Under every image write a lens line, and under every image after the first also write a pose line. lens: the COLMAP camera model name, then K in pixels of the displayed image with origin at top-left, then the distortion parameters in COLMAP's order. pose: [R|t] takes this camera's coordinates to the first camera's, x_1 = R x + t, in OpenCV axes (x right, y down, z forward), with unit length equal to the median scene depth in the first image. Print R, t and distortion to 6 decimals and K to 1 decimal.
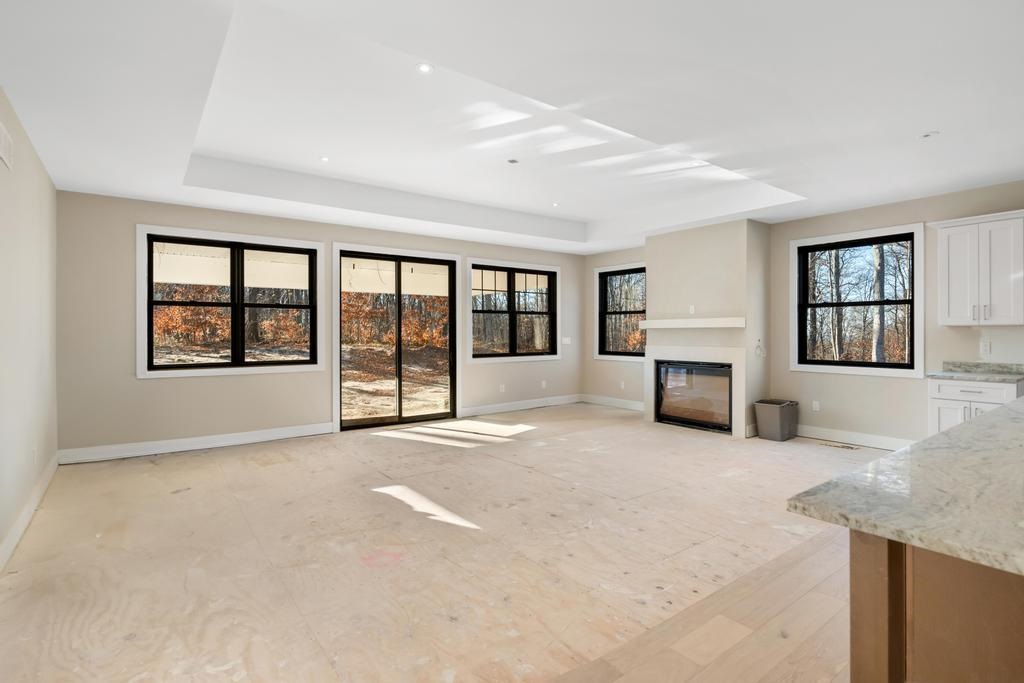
lens RADIAL K [[498.7, 0, 509.5], [0, 498.7, 331.6], [0, 0, 1]] dist [-0.003924, -0.000156]
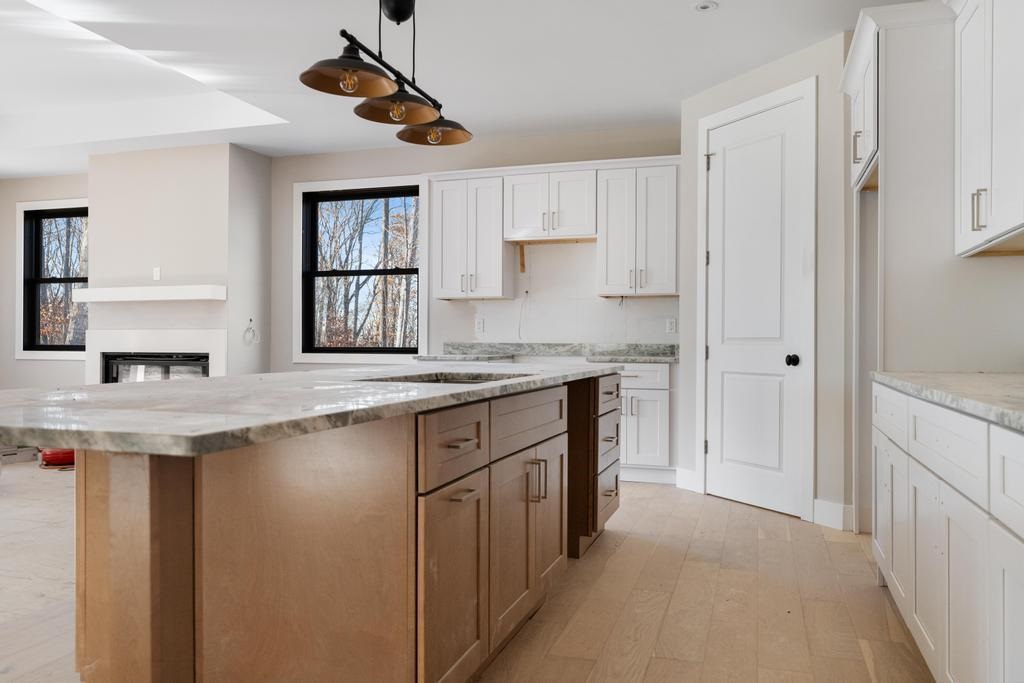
lens RADIAL K [[784.1, 0, 510.8], [0, 784.1, 339.7], [0, 0, 1]] dist [-0.005088, 0.001828]
pose [[0.817257, 0.004411, 0.576257, 0.167061], [-0.004493, 0.999989, -0.001283, 0.045312], [-0.576256, -0.001541, 0.817268, -0.112453]]
